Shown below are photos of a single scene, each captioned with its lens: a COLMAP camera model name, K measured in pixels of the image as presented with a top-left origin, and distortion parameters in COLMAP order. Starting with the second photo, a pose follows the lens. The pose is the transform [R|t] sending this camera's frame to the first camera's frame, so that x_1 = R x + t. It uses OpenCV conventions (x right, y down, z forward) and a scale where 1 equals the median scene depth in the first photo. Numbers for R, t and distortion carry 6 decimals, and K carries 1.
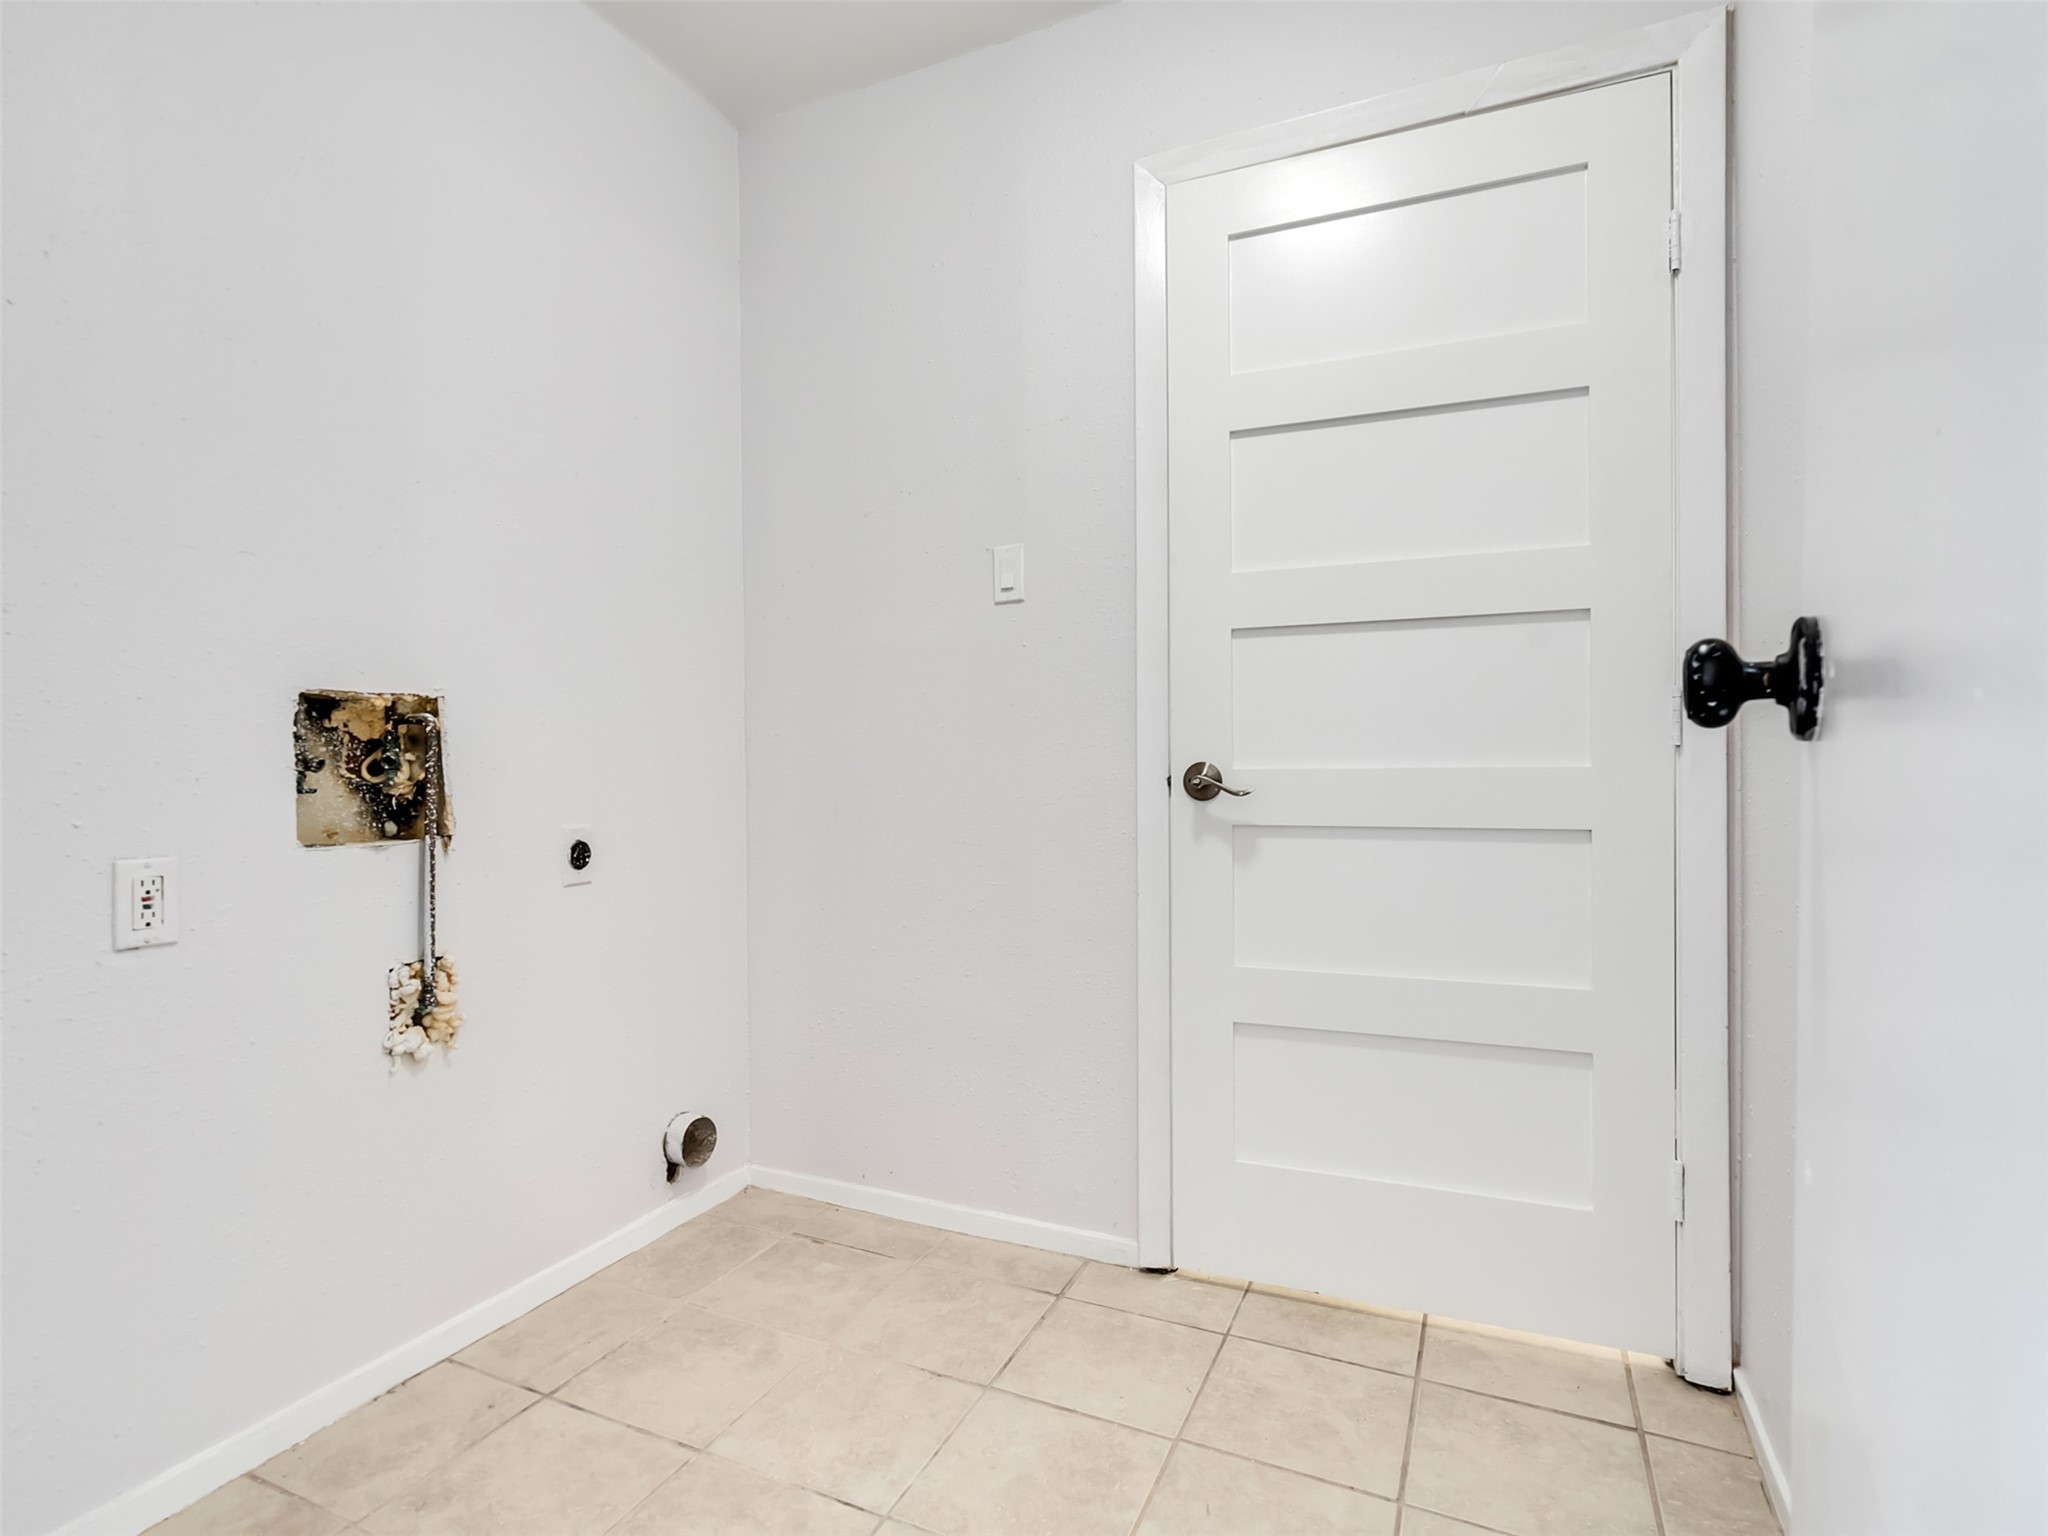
lens RADIAL K [[1048.0, 0, 1004.1], [0, 1048.0, 762.2], [0, 0, 1]] dist [-0.007217, 0.005071]
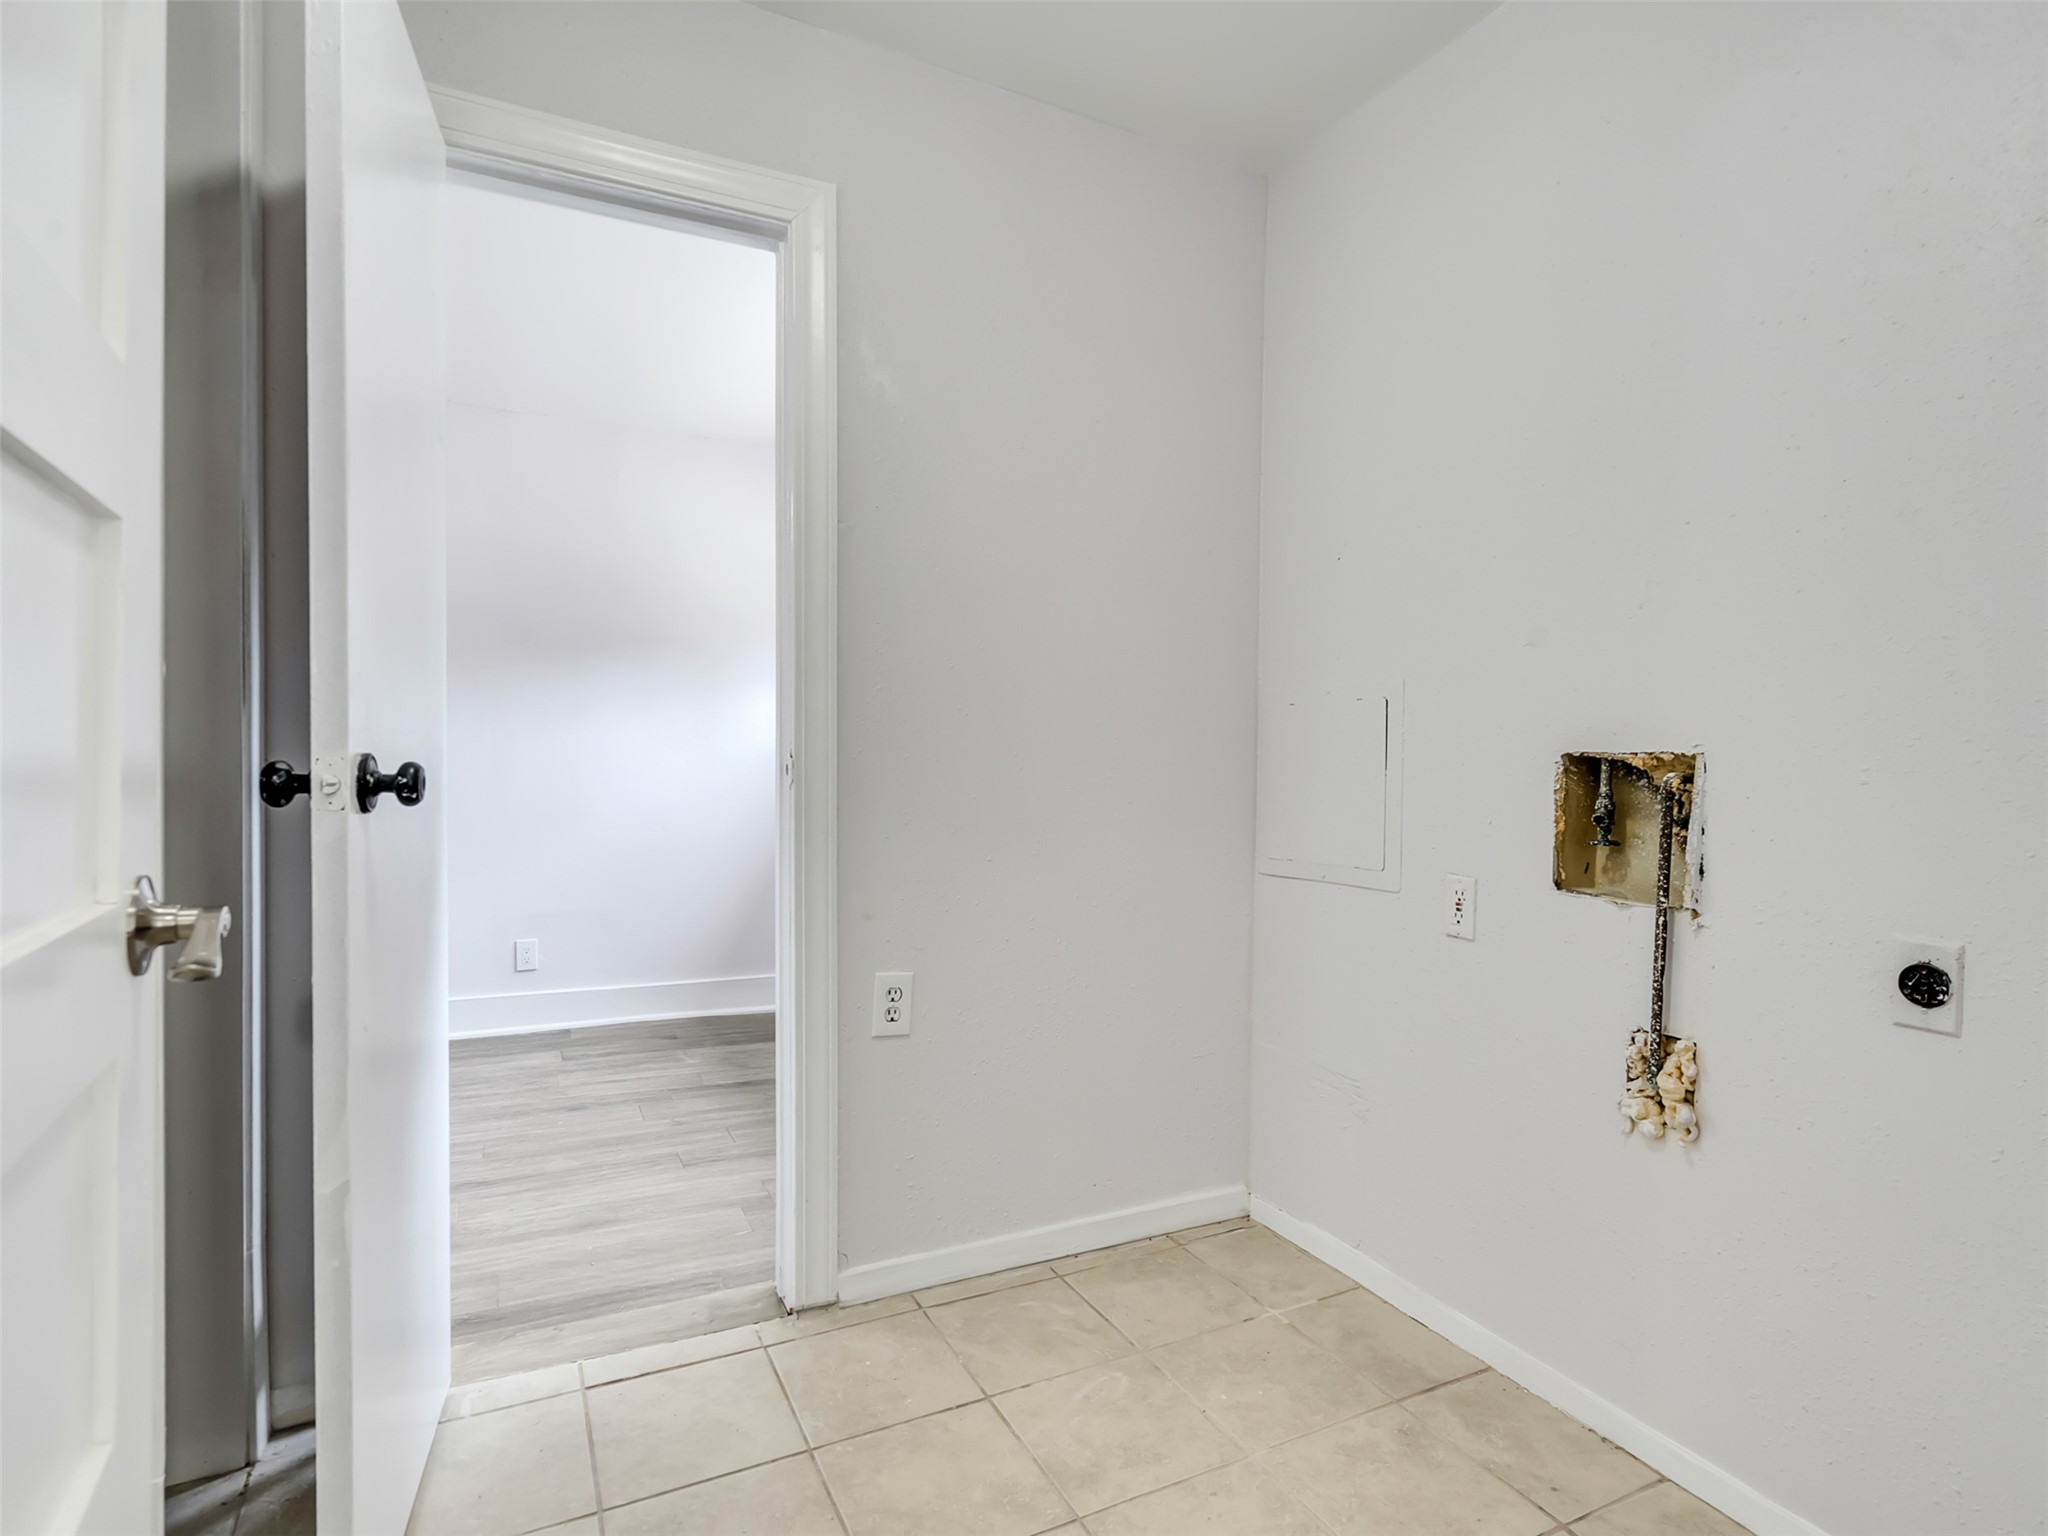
lens RADIAL K [[1048.0, 0, 1009.1], [0, 1048.0, 766.5], [0, 0, 1]] dist [-0.007217, 0.005071]
pose [[-0.624209, 0.005196, -0.781240, 0.577305], [-0.017263, 0.999642, 0.020441, -0.064397], [0.781067, 0.026246, -0.623896, 1.191406]]
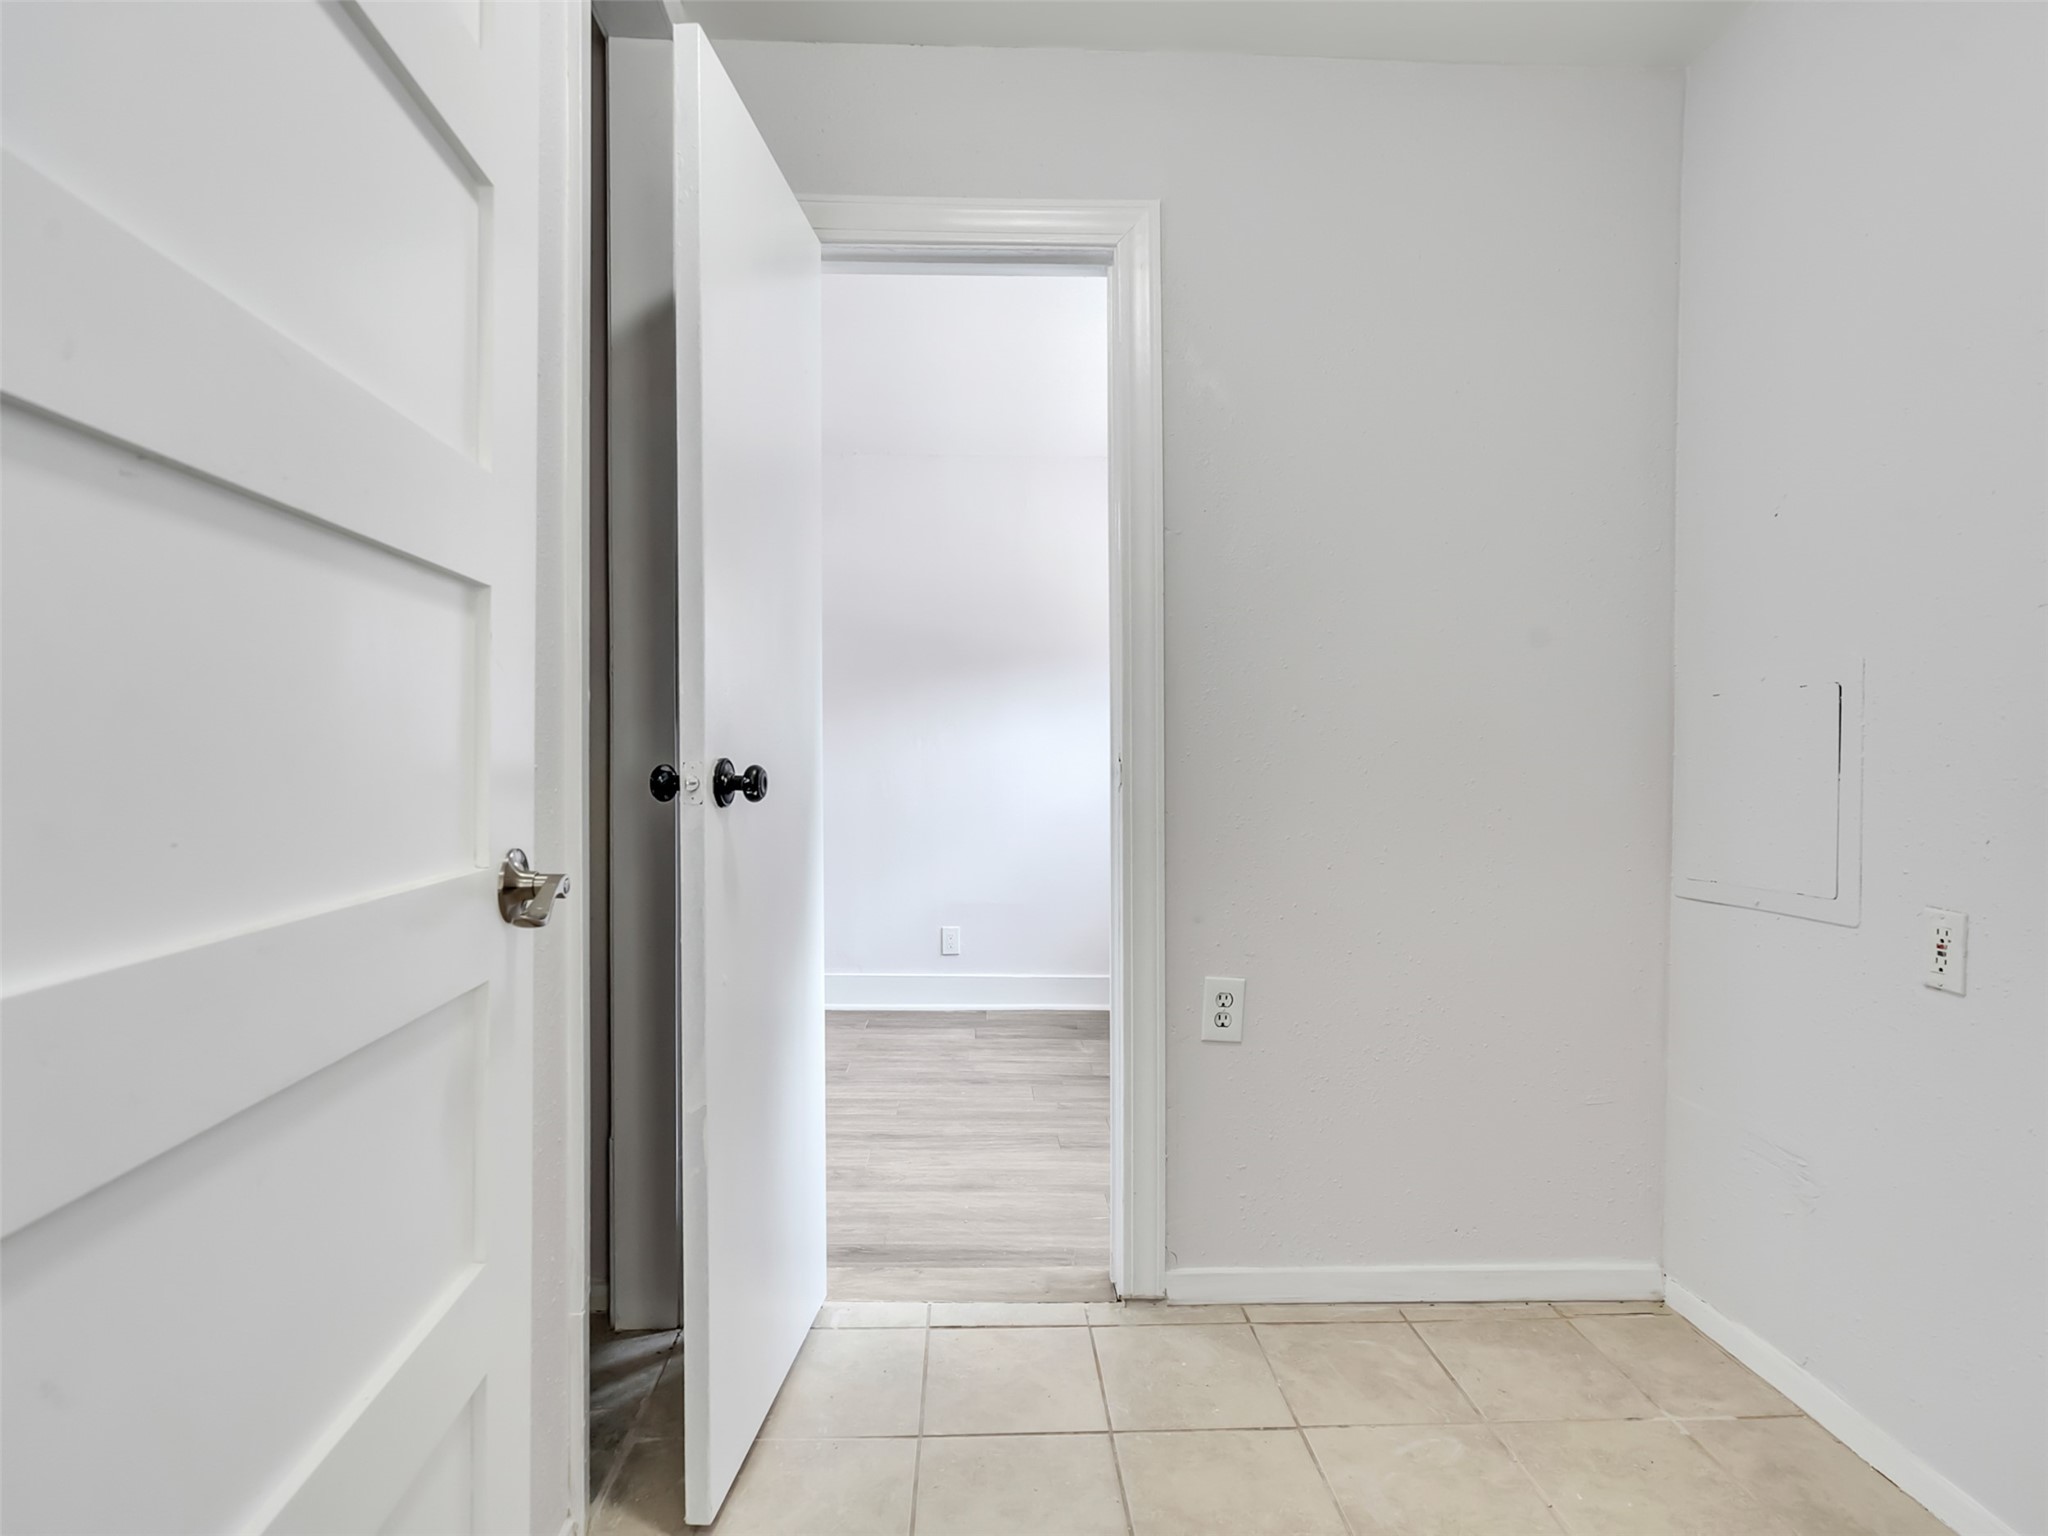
lens RADIAL K [[1048.0, 0, 1007.6], [0, 1048.0, 766.6], [0, 0, 1]] dist [-0.007217, 0.005071]
pose [[-0.890082, 0.002768, -0.455793, 0.476491], [-0.007088, 0.999777, 0.019912, -0.063354], [0.455746, 0.020954, -0.889863, 1.294603]]
